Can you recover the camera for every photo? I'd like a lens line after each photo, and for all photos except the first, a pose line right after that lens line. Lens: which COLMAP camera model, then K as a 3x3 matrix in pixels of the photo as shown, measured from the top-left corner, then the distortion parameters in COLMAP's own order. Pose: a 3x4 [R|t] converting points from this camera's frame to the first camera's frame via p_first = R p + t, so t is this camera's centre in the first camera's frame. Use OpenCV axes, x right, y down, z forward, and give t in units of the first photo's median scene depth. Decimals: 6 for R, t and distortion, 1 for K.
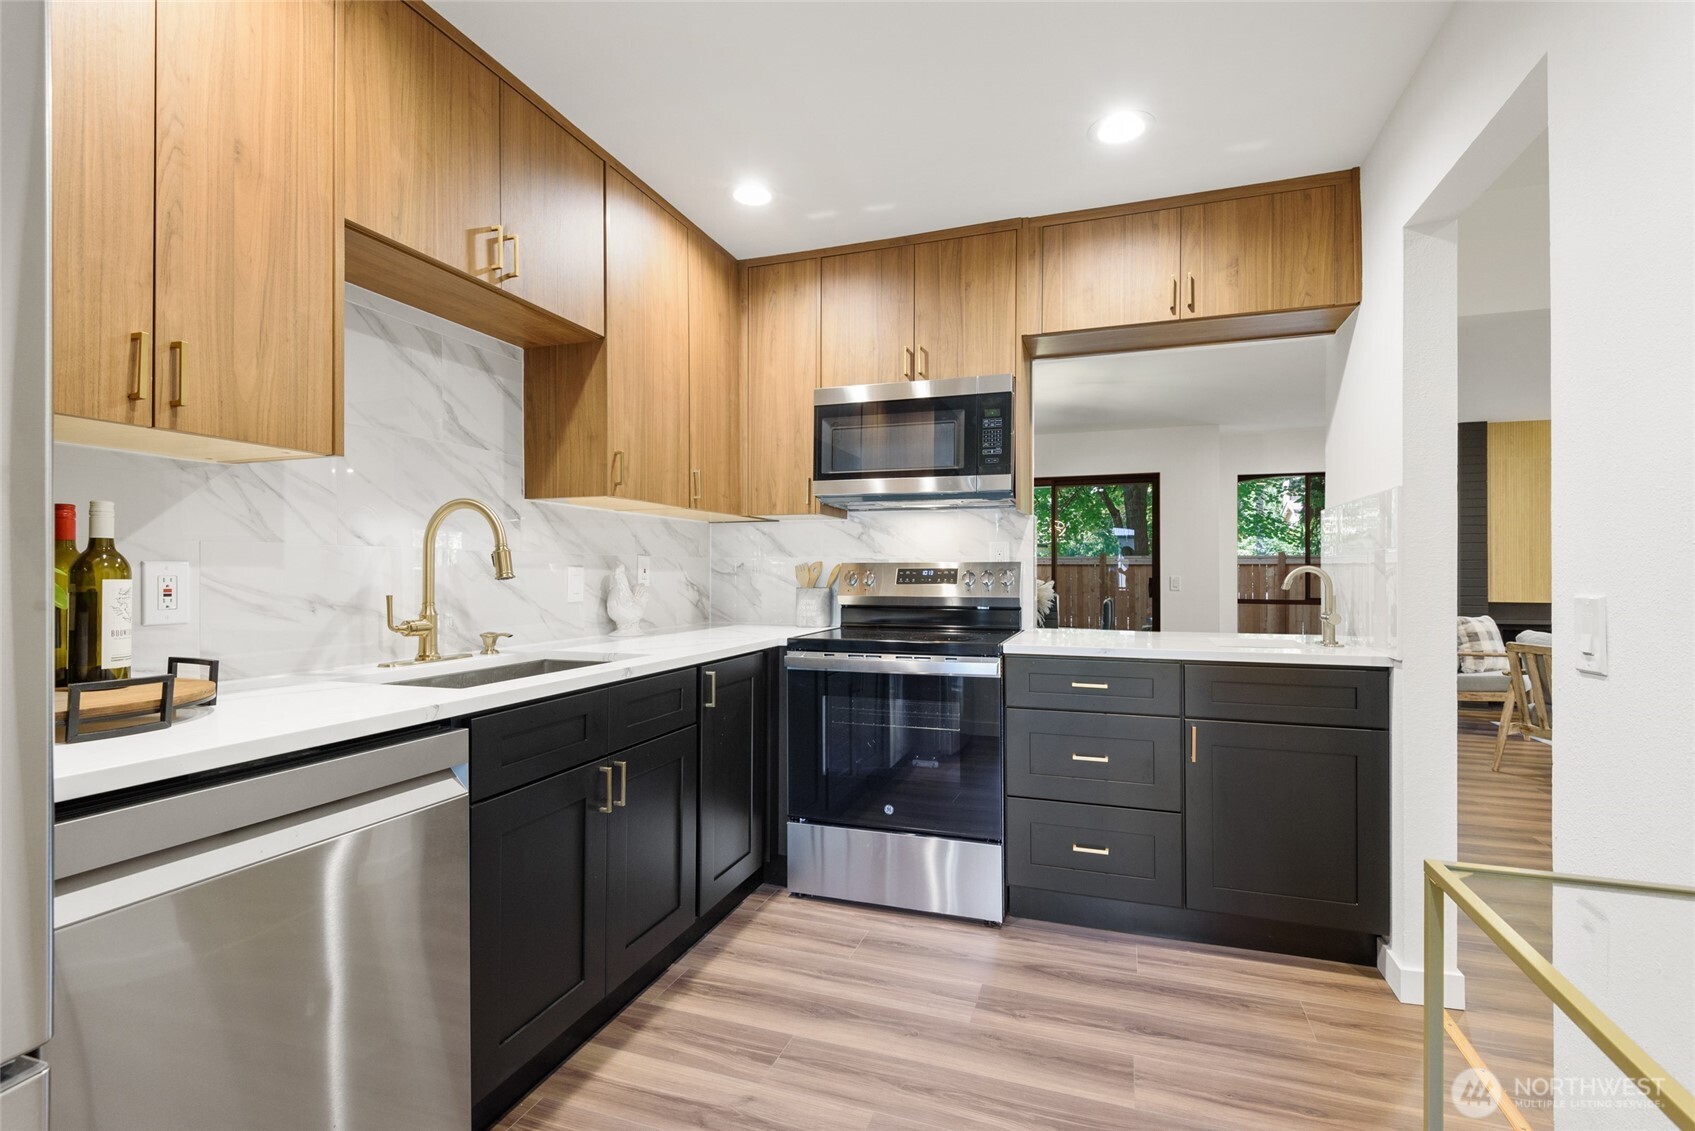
lens RADIAL K [[775.2, 0, 855.8], [0, 775.2, 570.2], [0, 0, 1]] dist [0.025171, -0.002791]
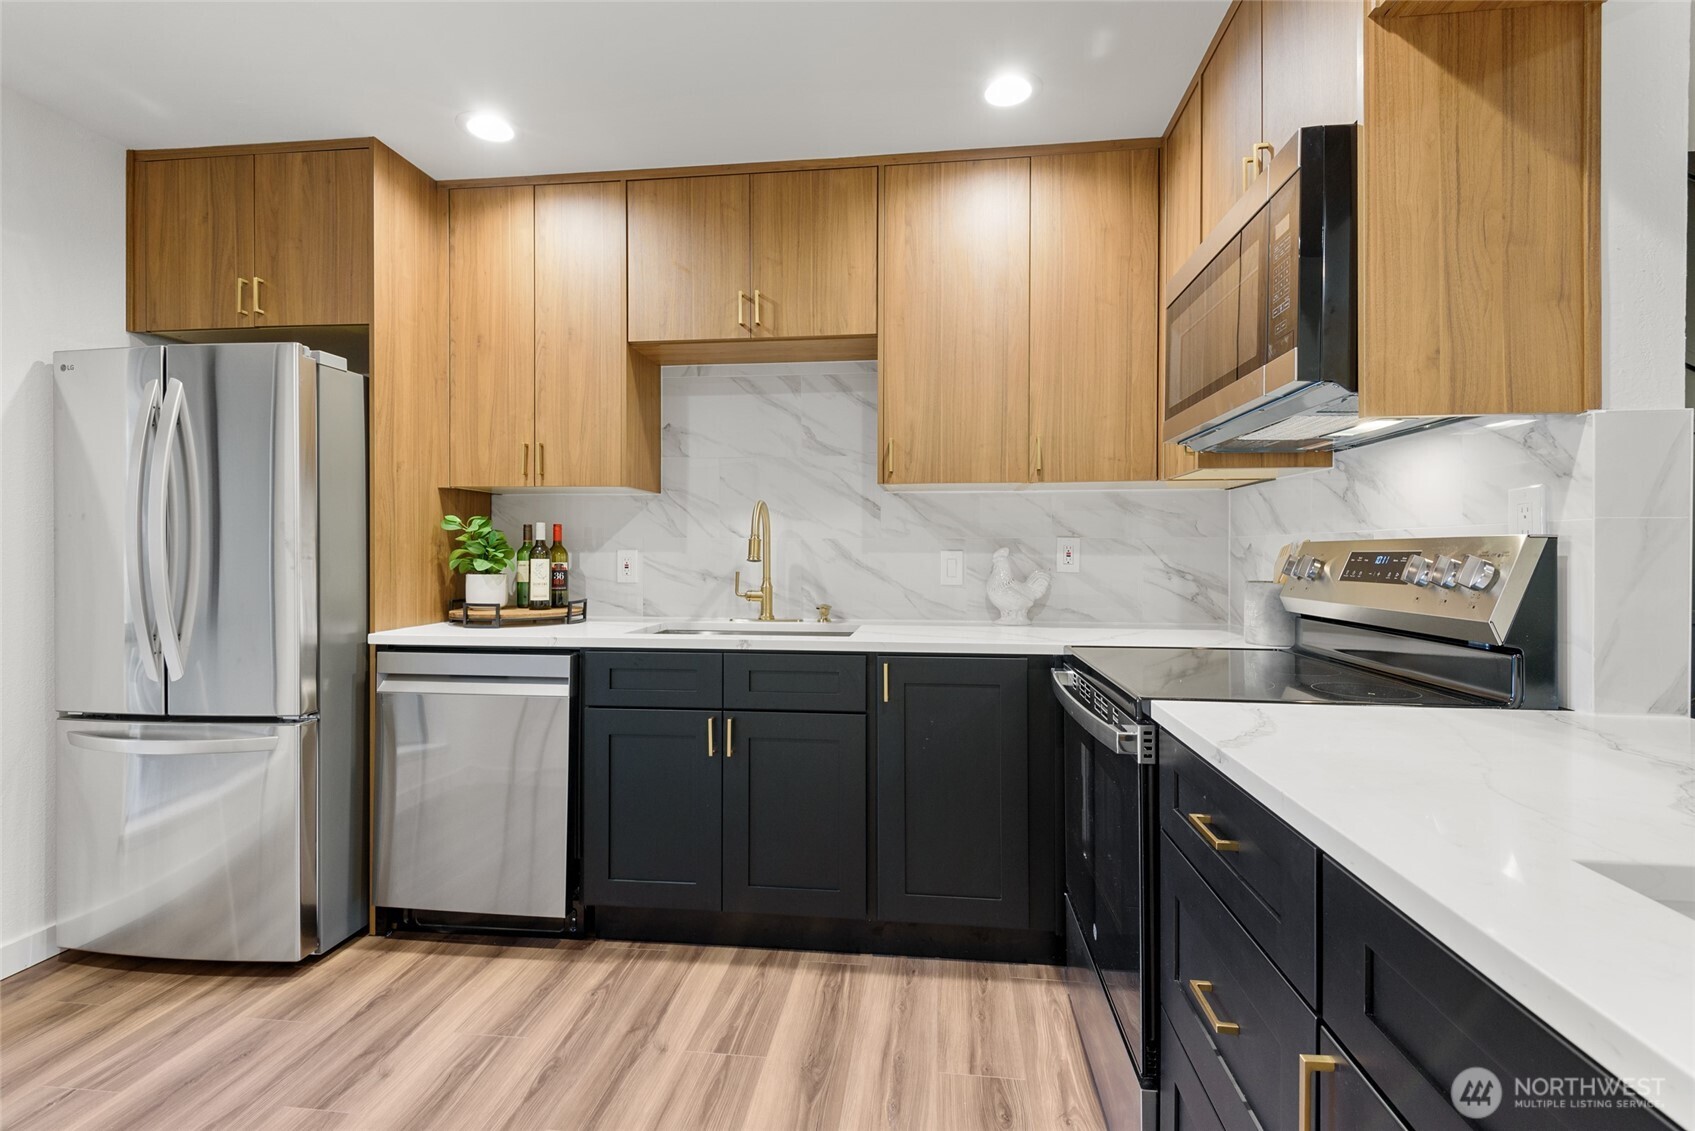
lens RADIAL K [[775.2, 0, 854.6], [0, 775.2, 553.3], [0, 0, 1]] dist [0.025171, -0.002791]
pose [[0.208034, -0.000622, -0.978121, 0.751922], [0.001259, 0.999999, -0.000368, -0.001500], [0.978121, -0.001155, 0.208035, 0.806146]]
